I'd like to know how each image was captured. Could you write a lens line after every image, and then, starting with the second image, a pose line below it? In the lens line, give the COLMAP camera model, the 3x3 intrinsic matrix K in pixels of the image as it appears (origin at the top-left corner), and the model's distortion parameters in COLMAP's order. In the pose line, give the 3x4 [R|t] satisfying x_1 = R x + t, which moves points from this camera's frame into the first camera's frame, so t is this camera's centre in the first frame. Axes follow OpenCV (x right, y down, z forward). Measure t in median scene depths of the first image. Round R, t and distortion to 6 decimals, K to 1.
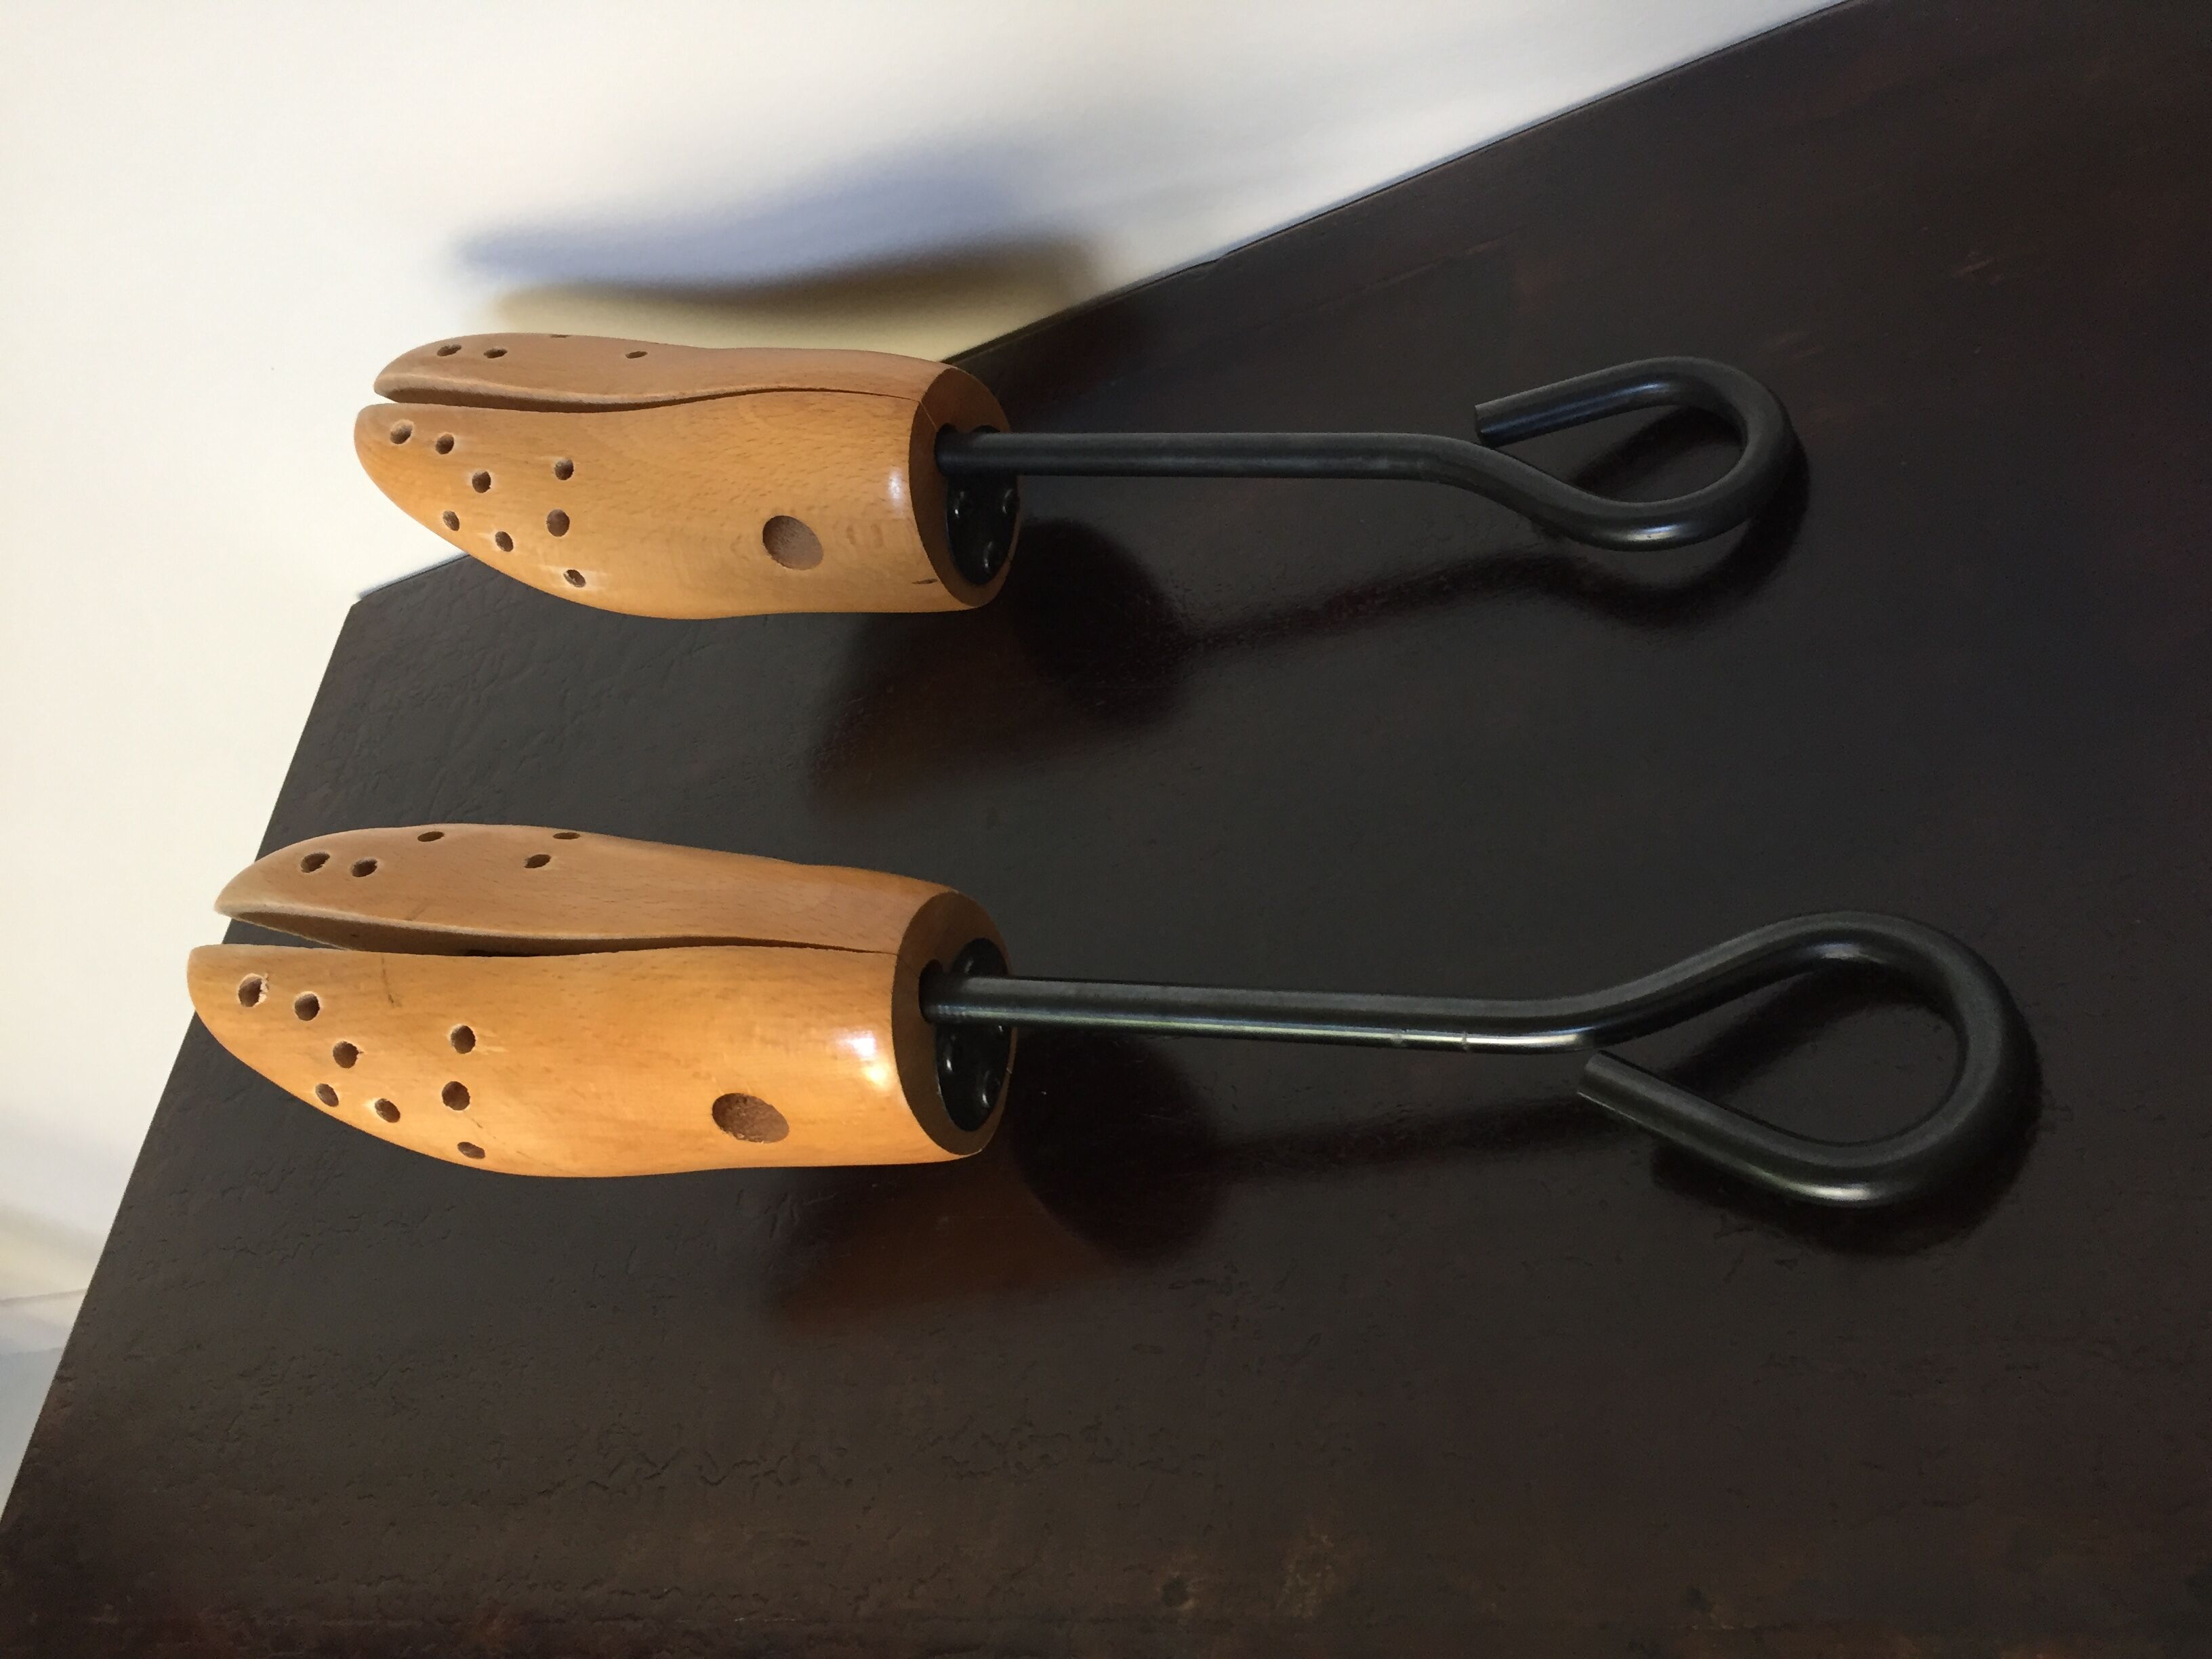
lens RADIAL K [[1913.6, 0, 1128.1], [0, 1913.6, 833.0], [0, 0, 1]] dist [0.040536, -0.040471]
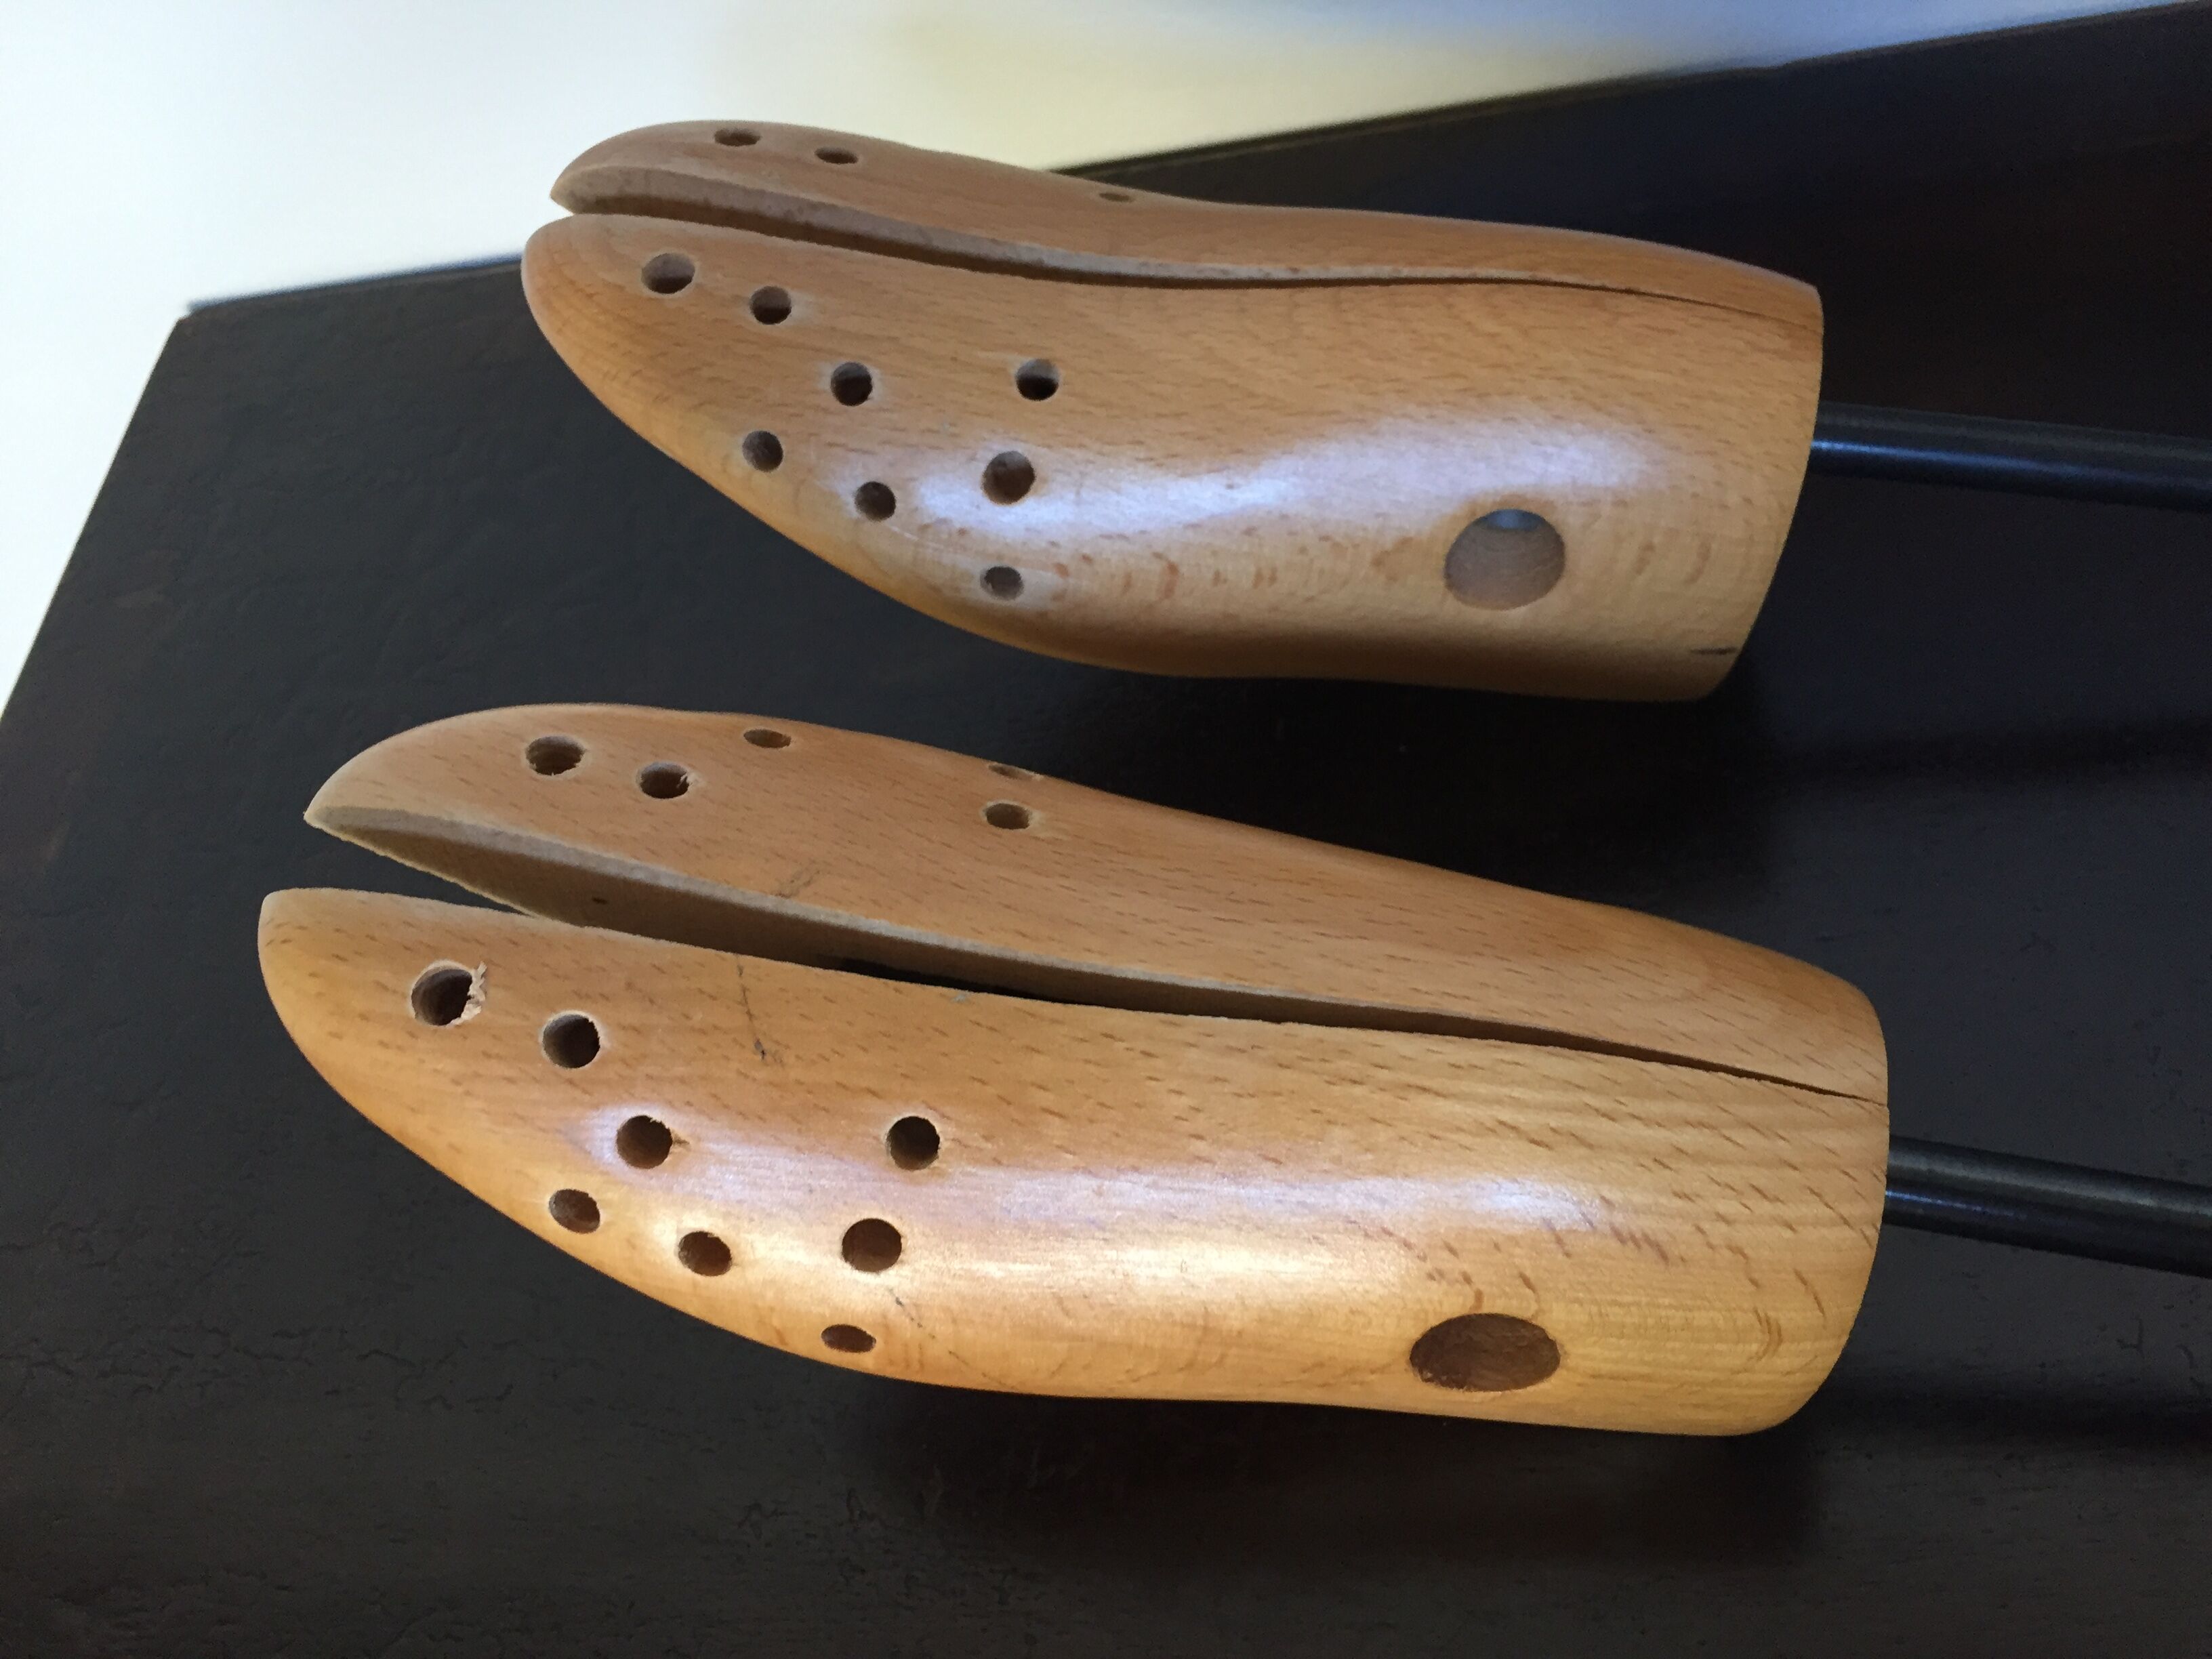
lens RADIAL K [[1913.6, 0, 1087.0], [0, 1913.6, 818.6], [0, 0, 1]] dist [0.040536, -0.040471]
pose [[0.954415, 0.133288, 0.267071, -0.442279], [-0.138335, 0.990386, 0.000083, 0.012259], [-0.264492, -0.037024, 0.963677, 0.473251]]
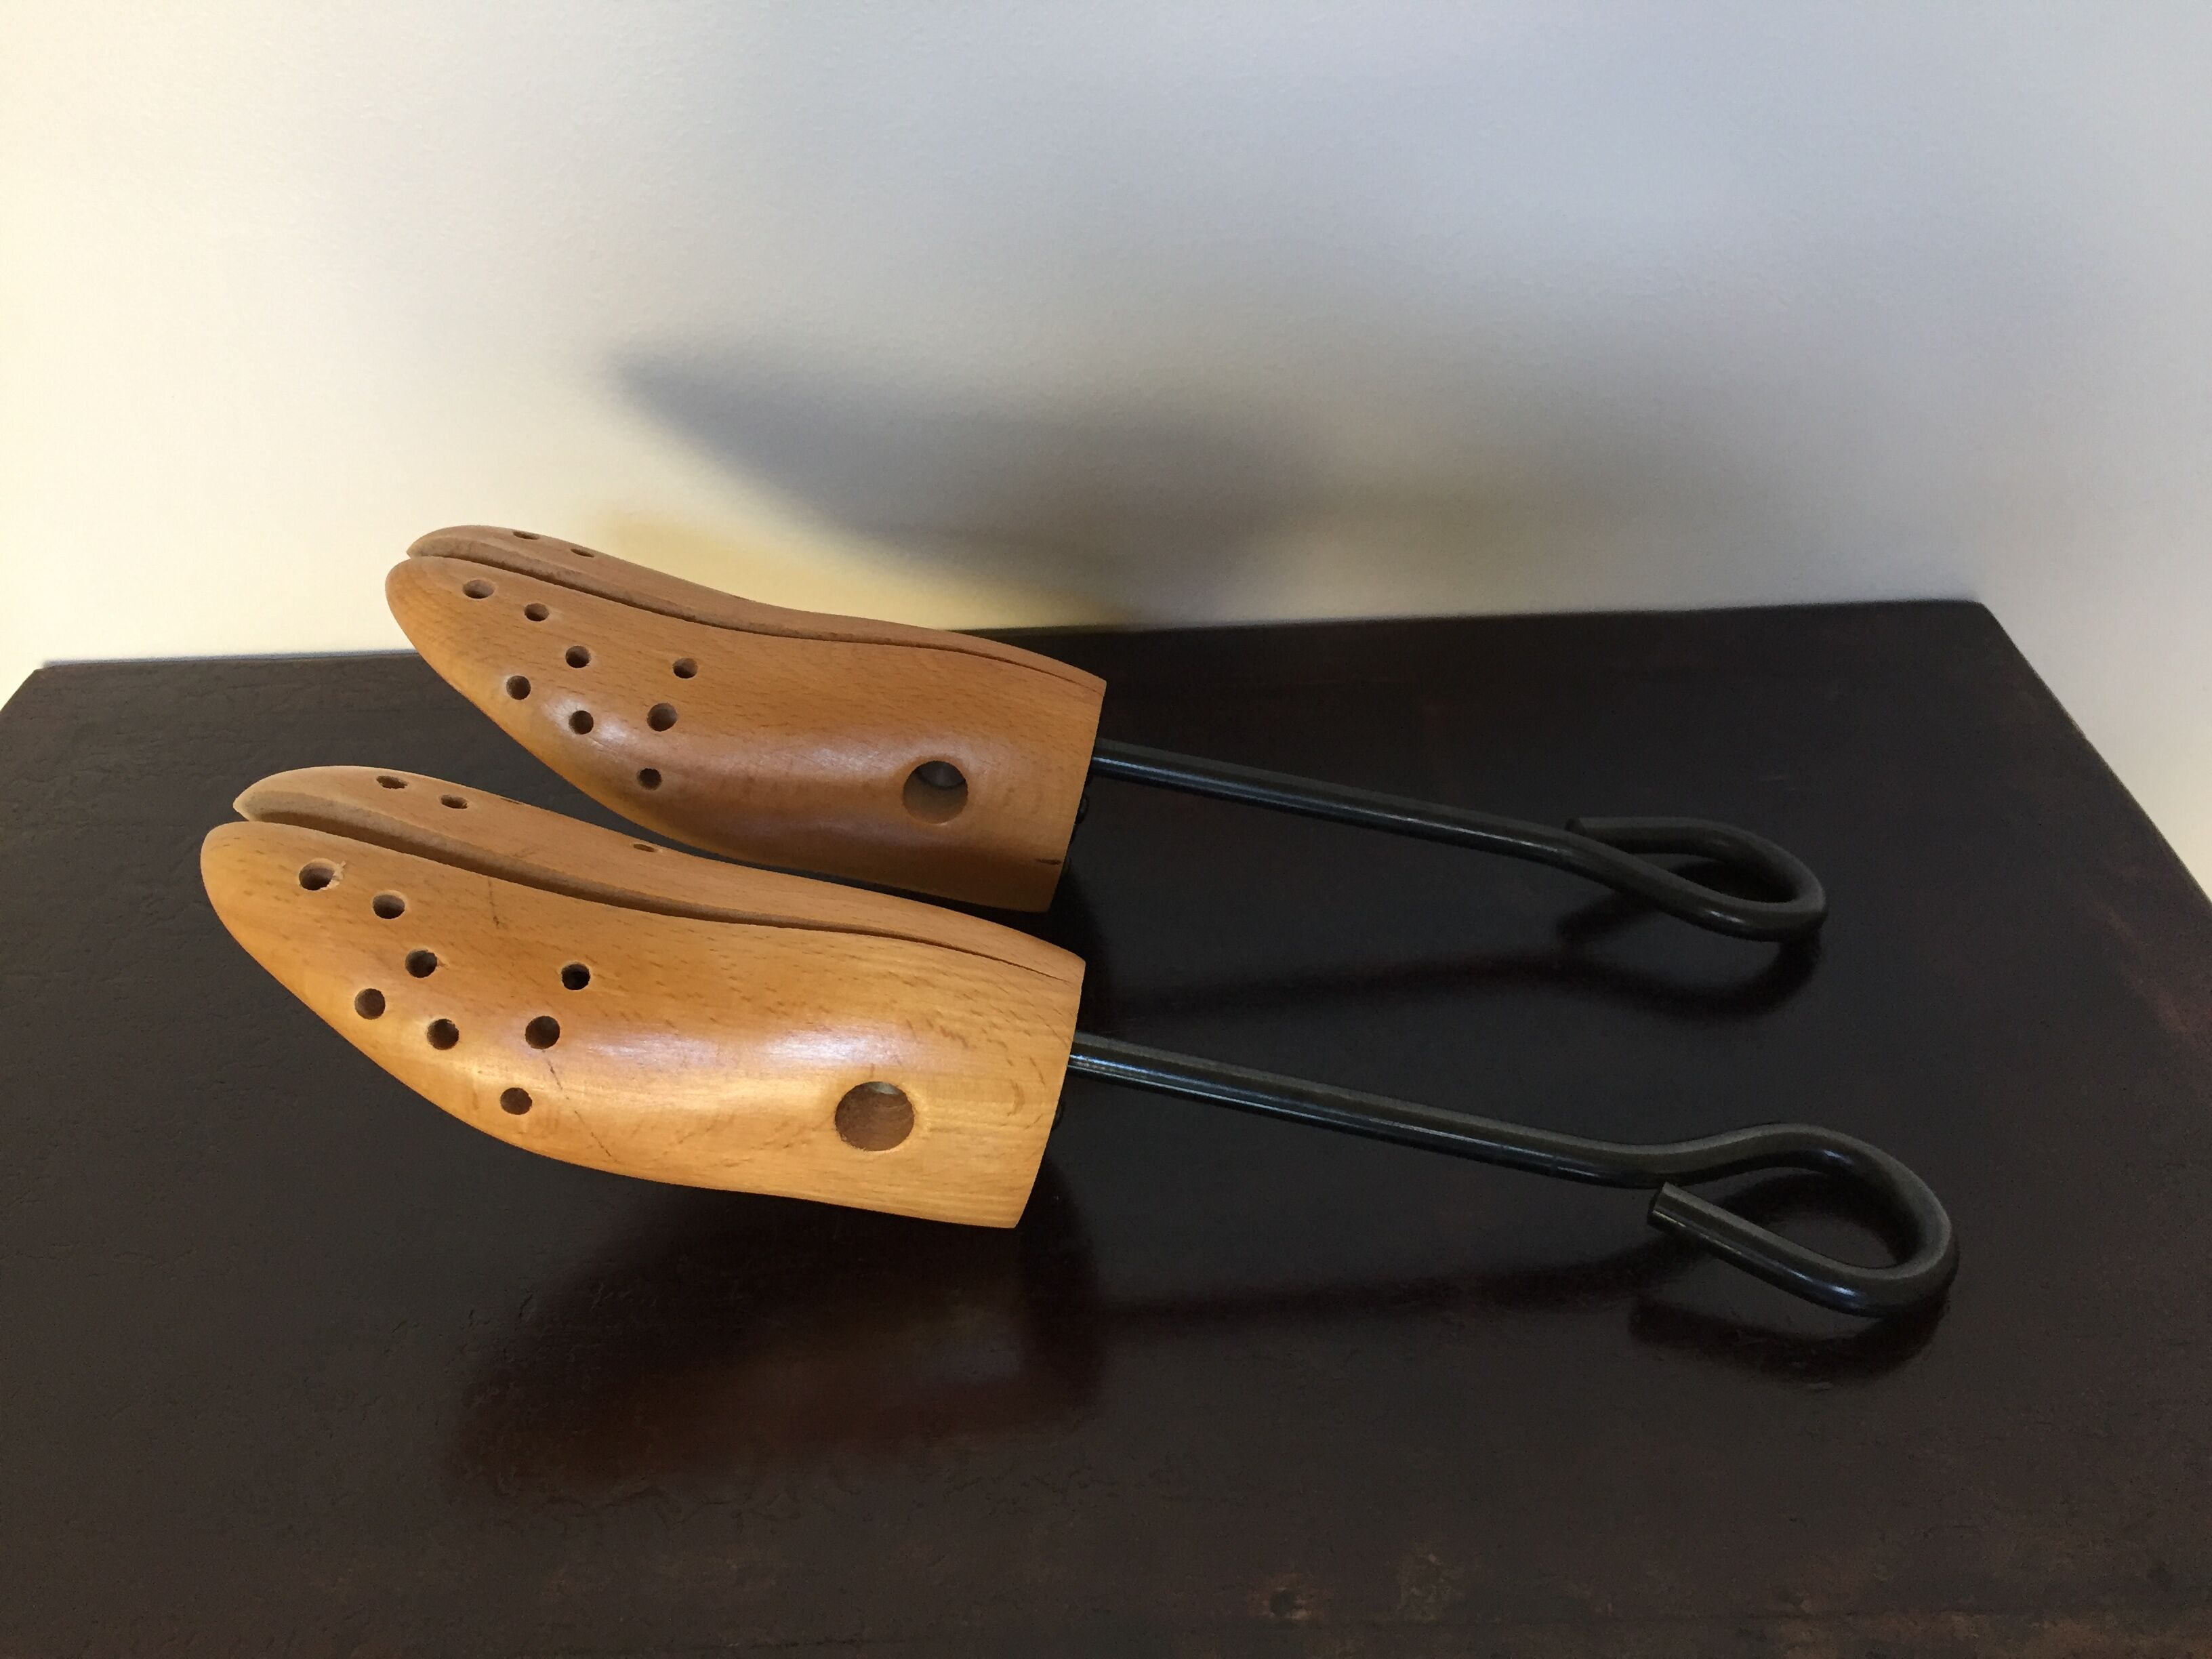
lens RADIAL K [[1913.6, 0, 1097.4], [0, 1913.6, 824.9], [0, 0, 1]] dist [0.040536, -0.040471]
pose [[0.861885, 0.331046, 0.384140, -0.504502], [-0.174936, 0.905113, -0.387514, 0.359247], [-0.475975, 0.266792, 0.838015, 0.041218]]
